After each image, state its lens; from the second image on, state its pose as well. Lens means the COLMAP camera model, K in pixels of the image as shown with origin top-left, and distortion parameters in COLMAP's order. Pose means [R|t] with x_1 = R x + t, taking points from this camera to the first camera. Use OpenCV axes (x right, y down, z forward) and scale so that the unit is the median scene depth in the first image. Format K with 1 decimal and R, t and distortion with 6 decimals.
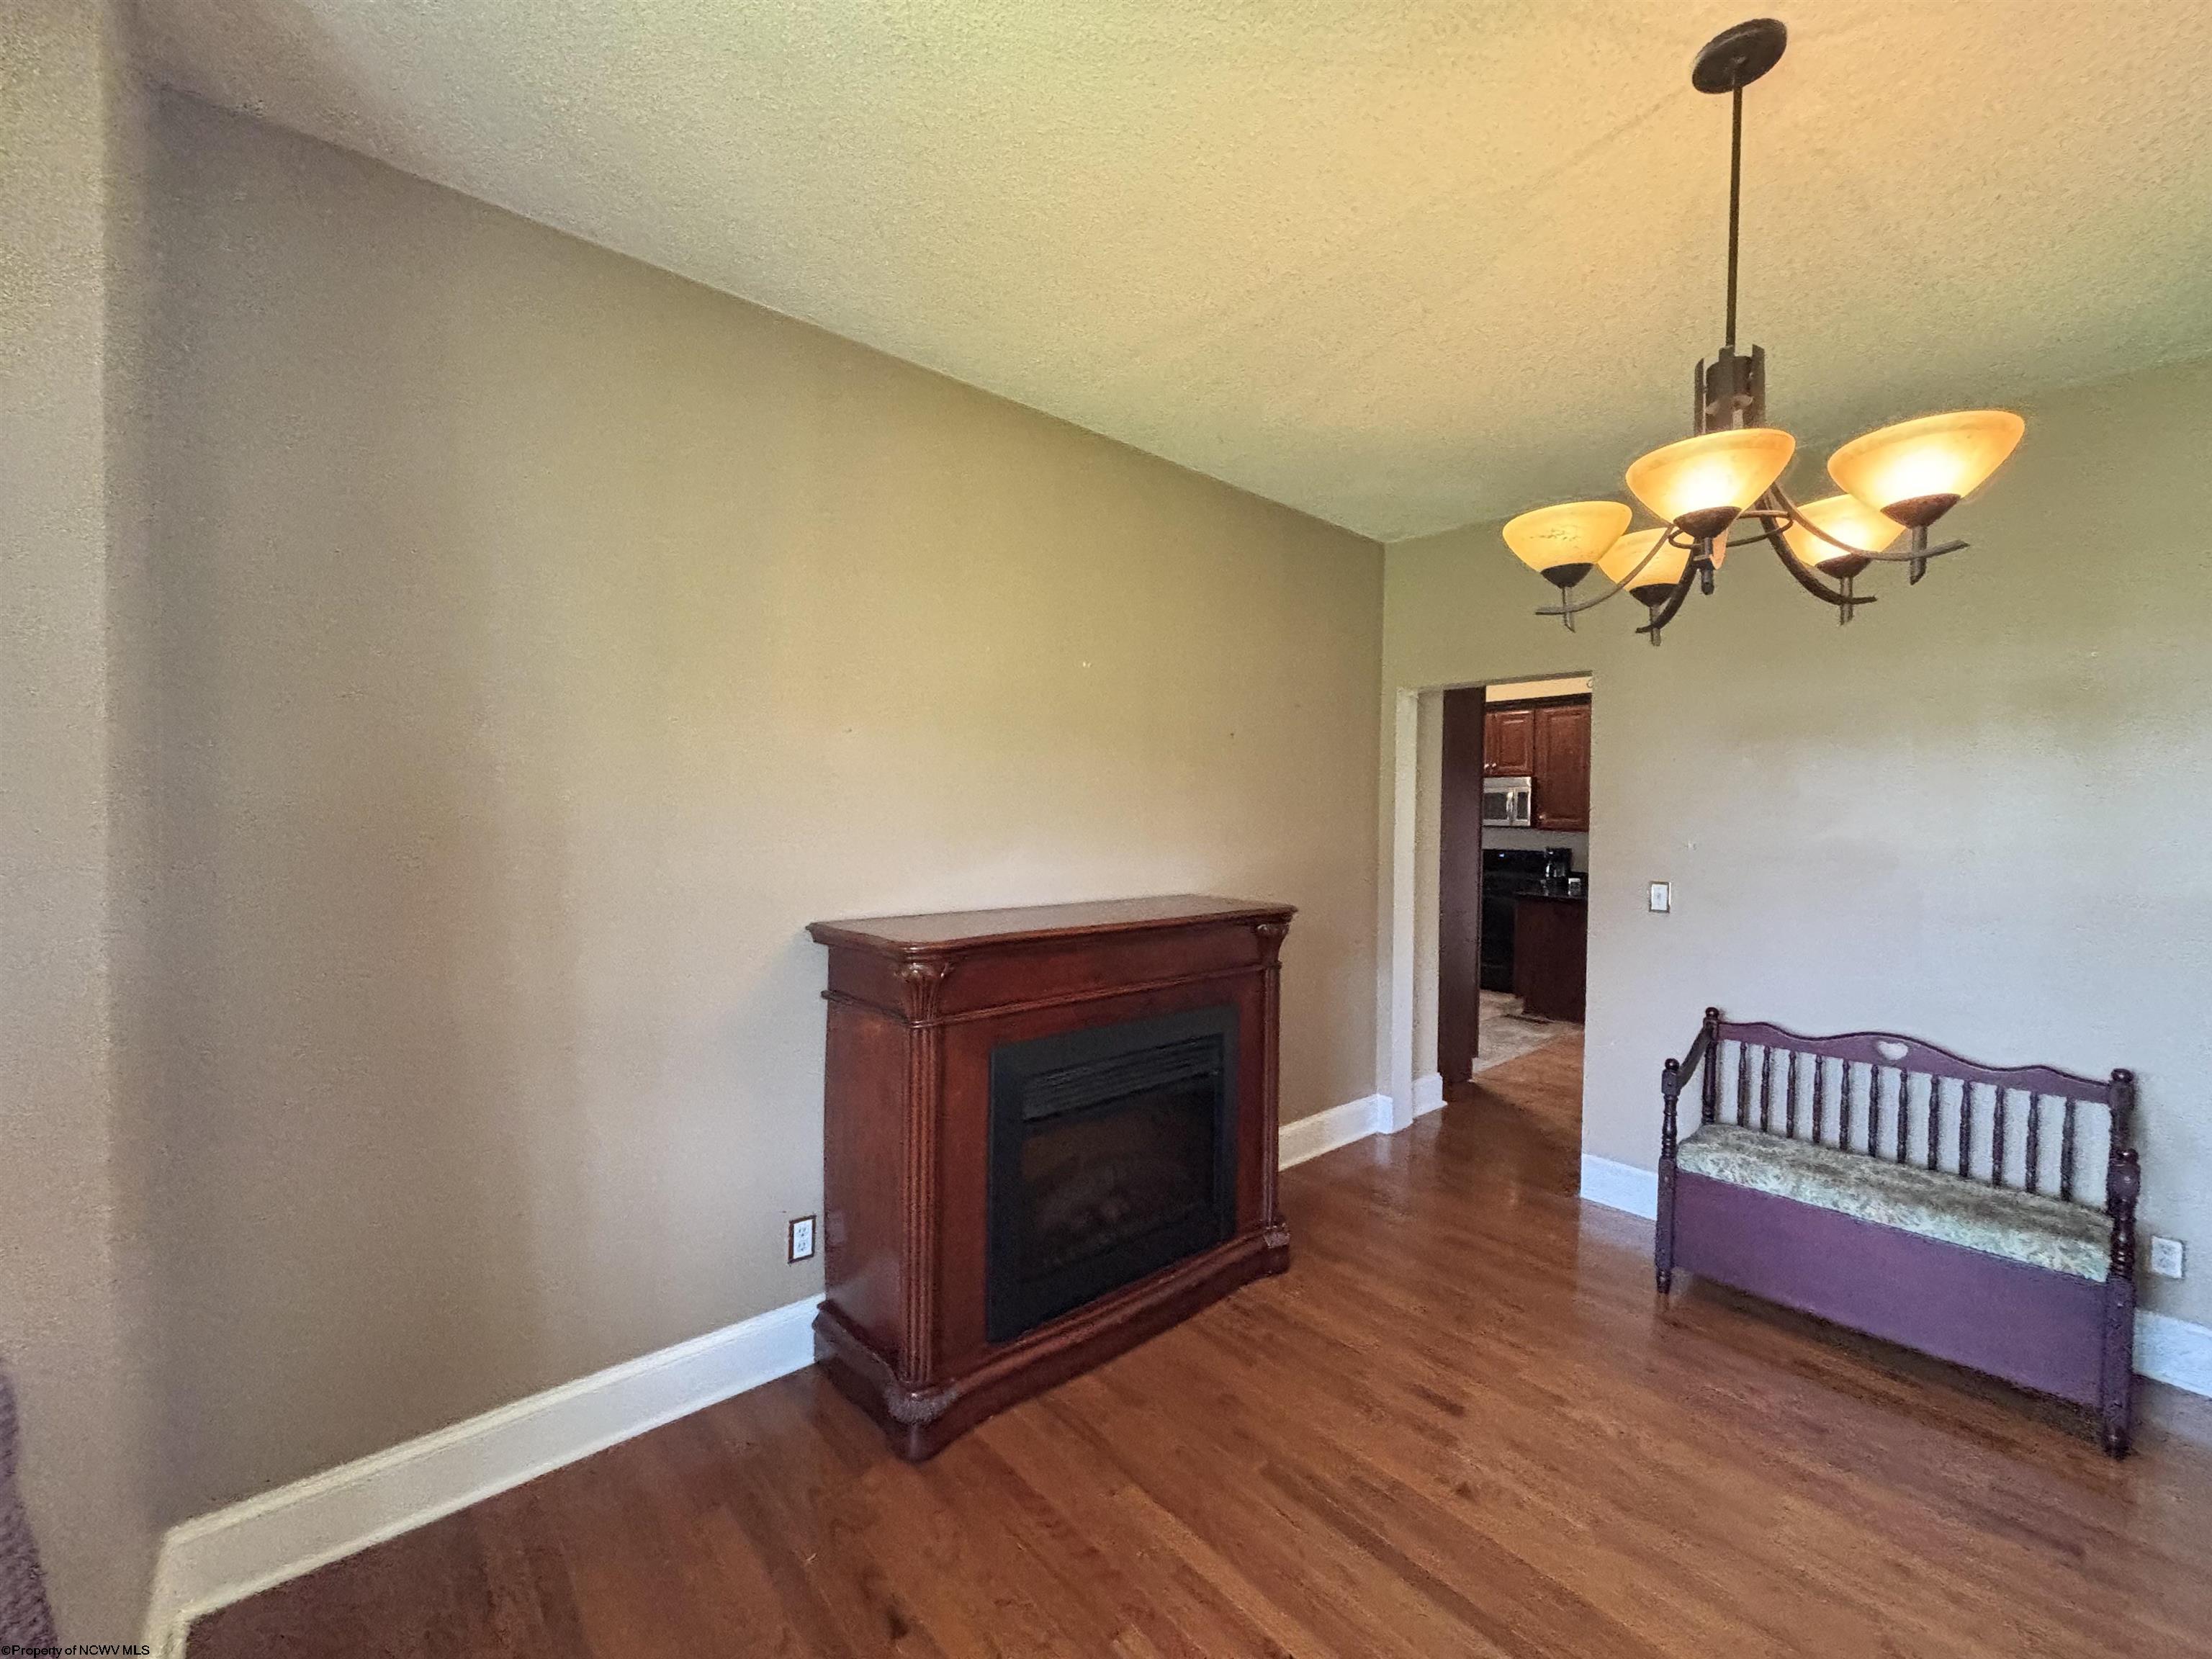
lens RADIAL K [[884.1, 0, 1101.3], [0, 884.1, 831.1], [0, 0, 1]] dist [0.000090, 0.000116]
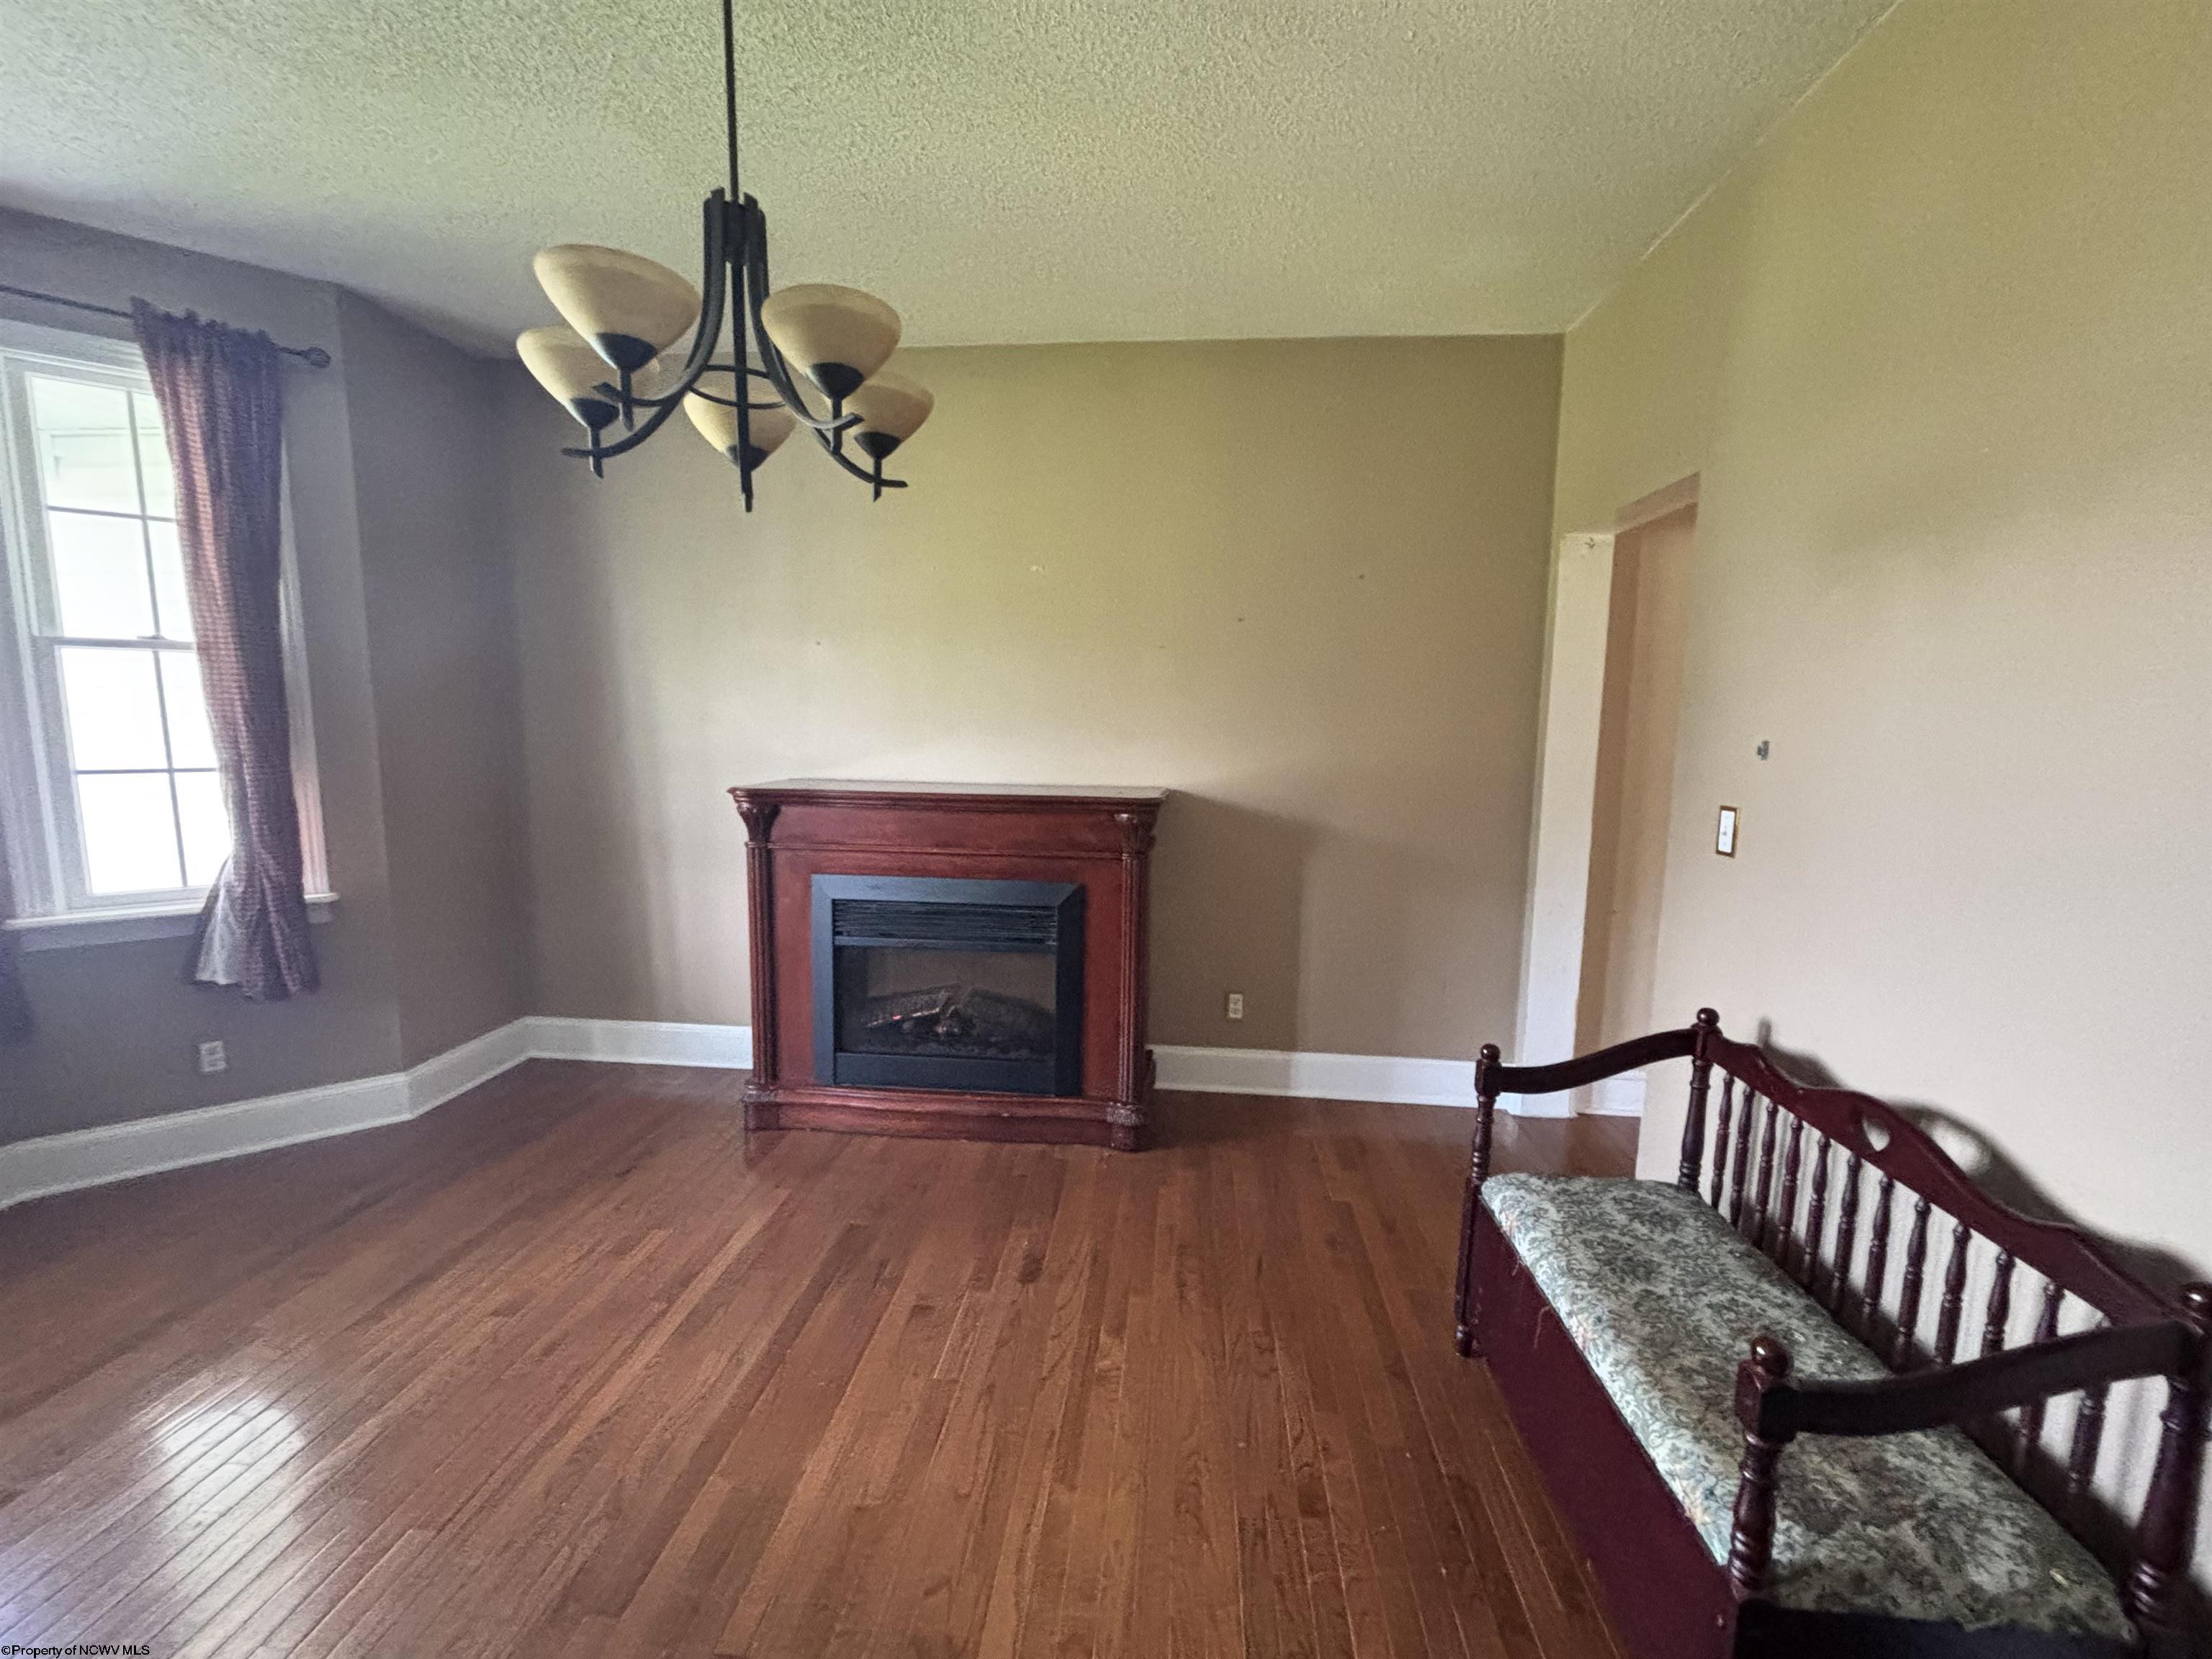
lens RADIAL K [[884.1, 0, 1103.6], [0, 884.1, 831.7], [0, 0, 1]] dist [0.000090, 0.000116]
pose [[0.696811, 0.090650, -0.711504, 0.922699], [-0.016626, 0.993756, 0.110327, 0.014811], [0.717062, -0.065048, 0.693967, 0.301789]]
